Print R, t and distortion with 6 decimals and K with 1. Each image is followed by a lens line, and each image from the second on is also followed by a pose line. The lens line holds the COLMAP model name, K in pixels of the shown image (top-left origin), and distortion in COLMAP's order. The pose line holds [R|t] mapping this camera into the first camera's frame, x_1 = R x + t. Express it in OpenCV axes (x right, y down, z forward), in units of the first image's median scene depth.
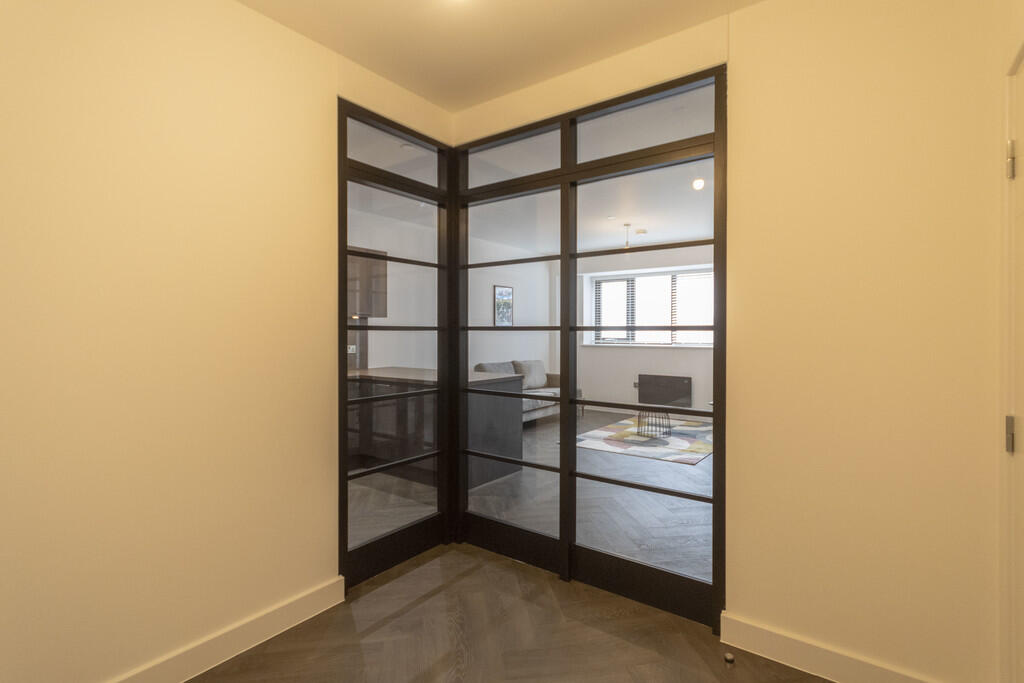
lens RADIAL K [[486.4, 0, 513.8], [0, 486.4, 335.1], [0, 0, 1]] dist [0.000270, 0.000294]
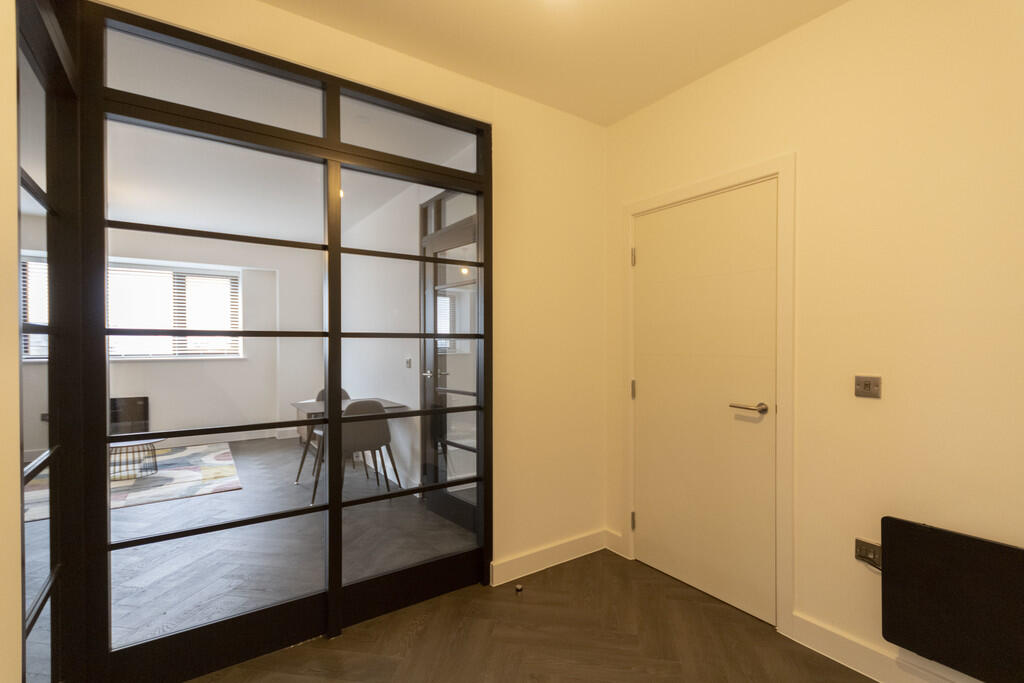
lens RADIAL K [[475.9, 0, 516.6], [0, 475.9, 347.7], [0, 0, 1]] dist [0.027369, -0.000045]
pose [[0.327353, -0.012027, 0.944826, -0.351739], [0.006413, 0.999924, 0.010507, 0.001042], [-0.944880, 0.002620, 0.327405, 0.265110]]
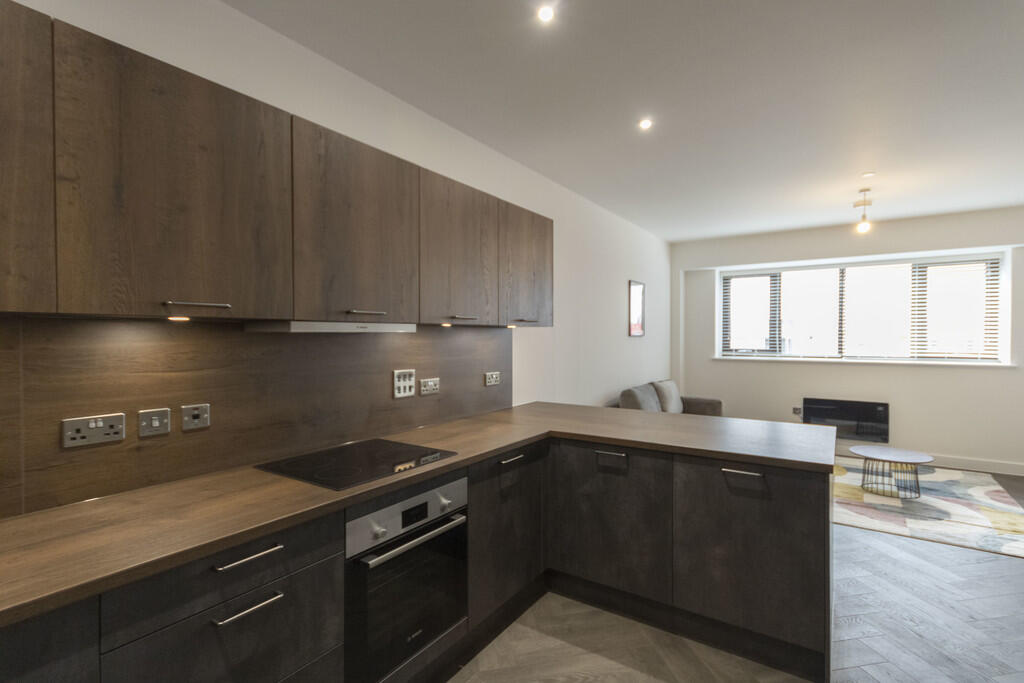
lens RADIAL K [[479.4, 0, 517.0], [0, 479.4, 341.8], [0, 0, 1]] dist [0.001102, -0.000113]
pose [[0.999465, -0.003866, 0.032481, -0.414628], [0.003627, 0.999966, 0.007403, -0.027713], [-0.032509, -0.007282, 0.999445, 0.494191]]
